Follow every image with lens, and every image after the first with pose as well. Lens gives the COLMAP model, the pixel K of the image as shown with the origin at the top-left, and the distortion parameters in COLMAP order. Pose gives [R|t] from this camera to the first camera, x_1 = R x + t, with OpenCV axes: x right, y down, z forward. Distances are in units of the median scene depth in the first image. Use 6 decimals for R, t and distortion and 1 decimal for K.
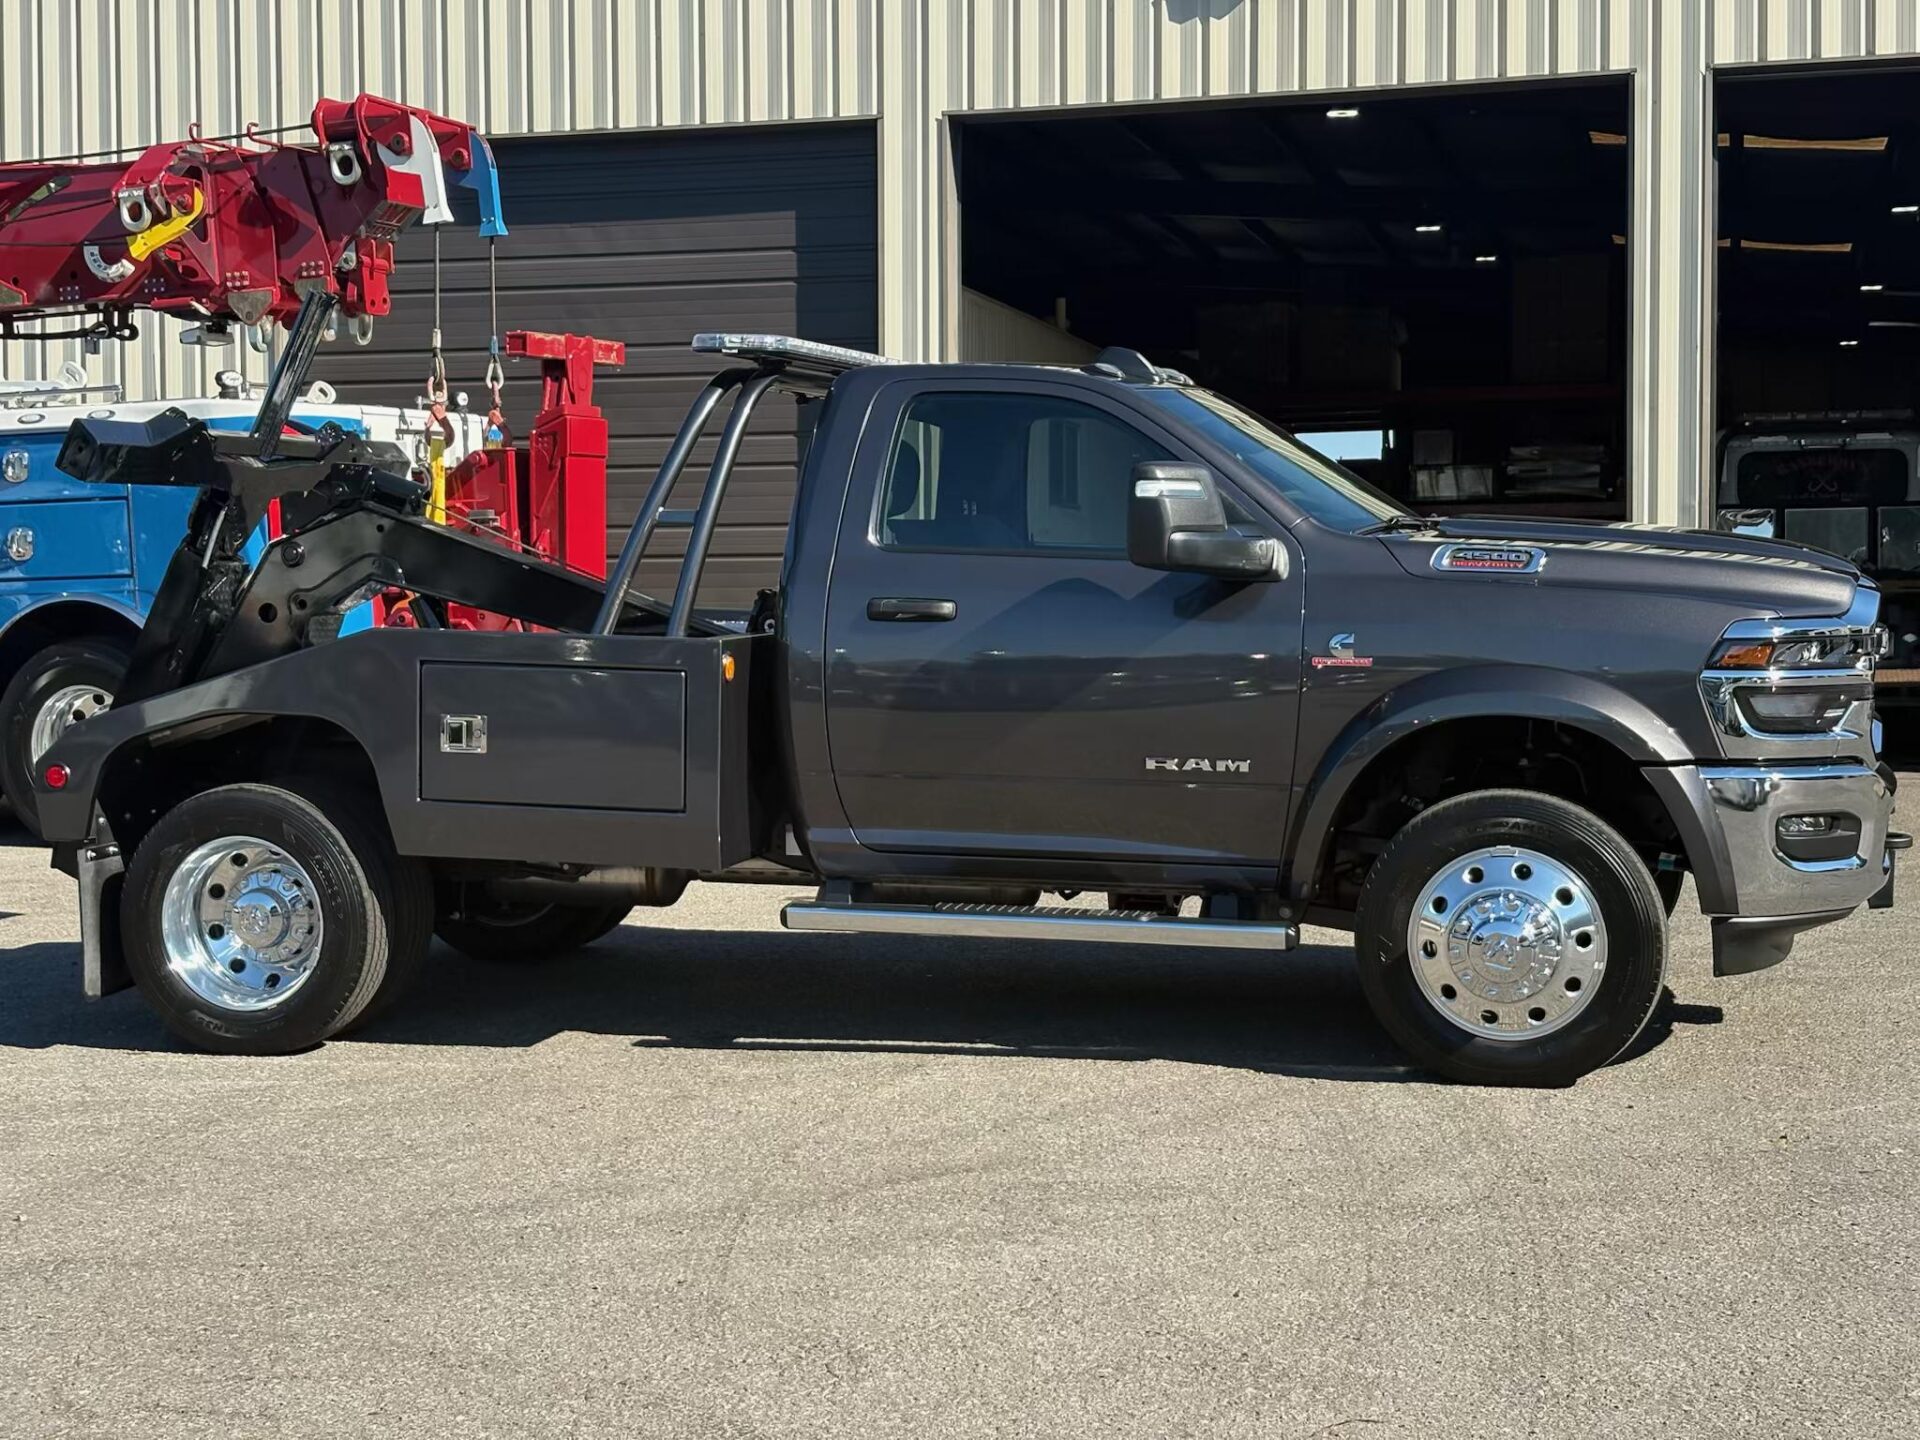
lens RADIAL K [[2908.1, 0, 958.9], [0, 2908.1, 720.8], [0, 0, 1]] dist [0.078628, 0.000000]
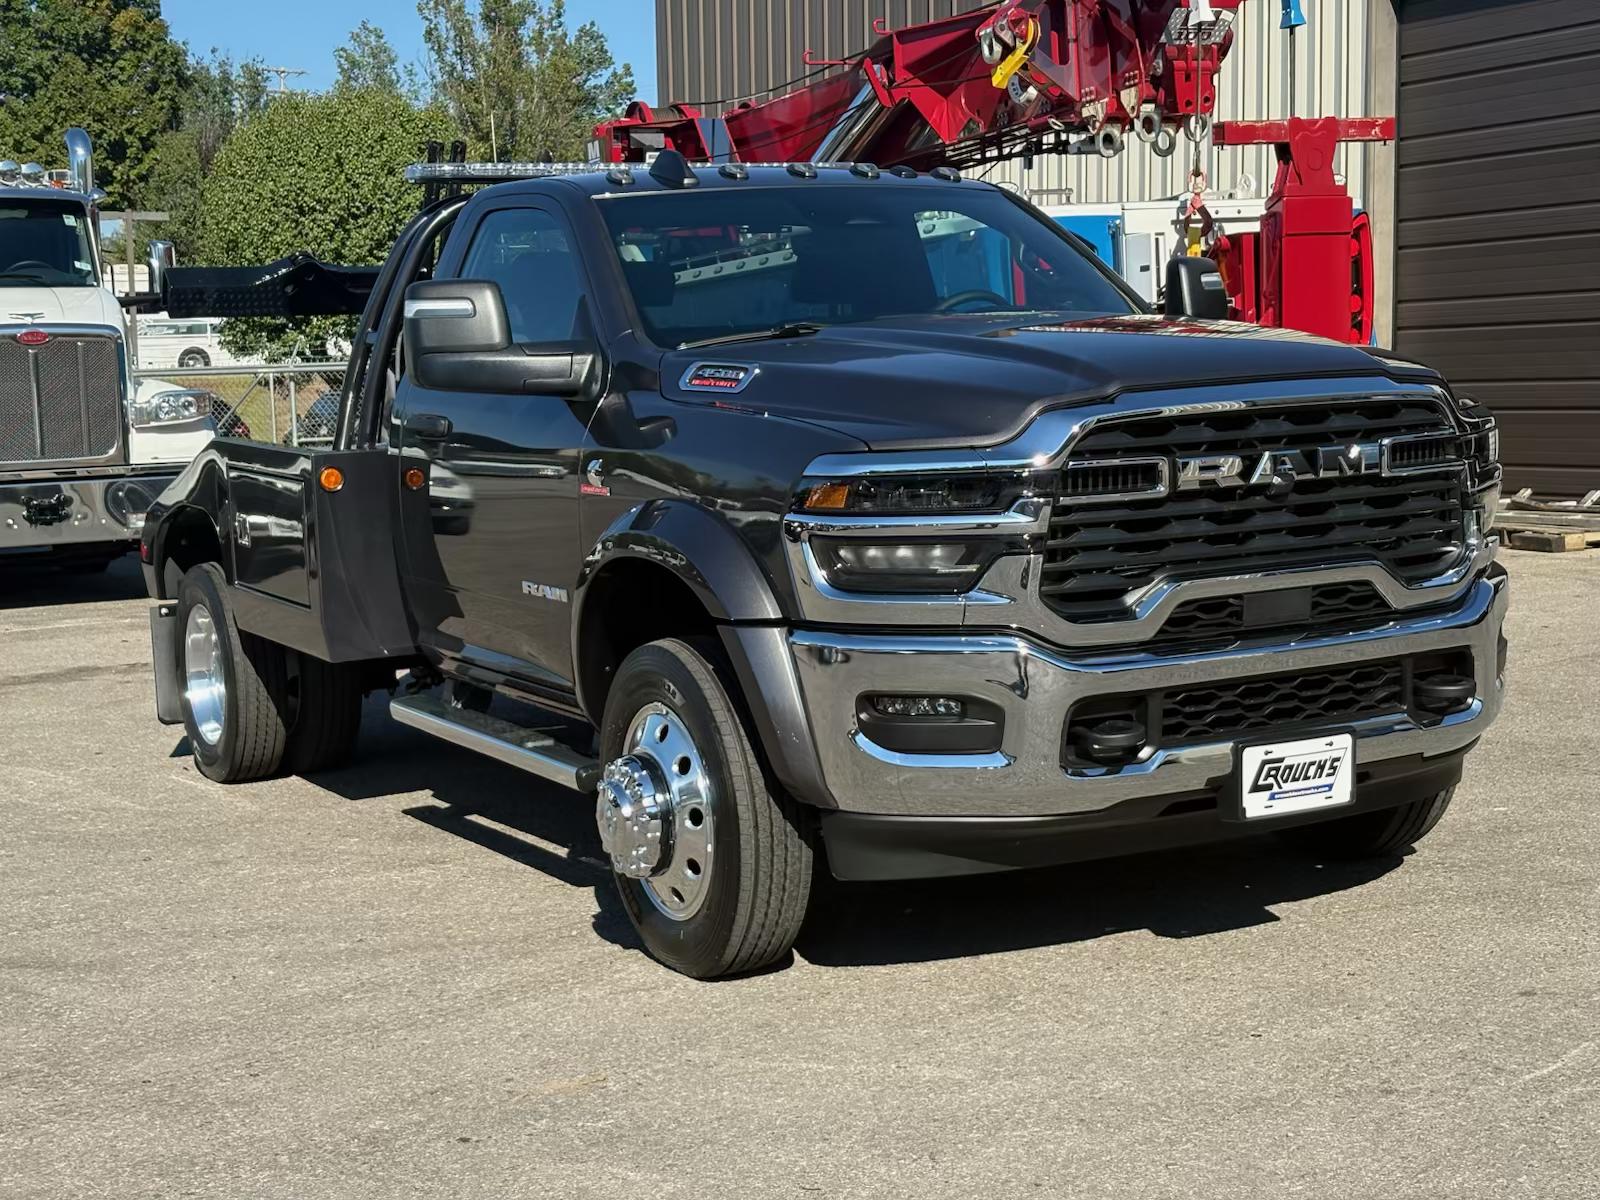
lens RADIAL K [[2423.4, 0, 742.5], [0, 2423.4, 590.4], [0, 0, 1]] dist [0.078628, 0.000000]
pose [[0.686527, 0.056371, -0.724916, 0.368435], [-0.011802, 0.997723, 0.066407, -0.020368], [0.727009, -0.037035, 0.685629, 0.253557]]
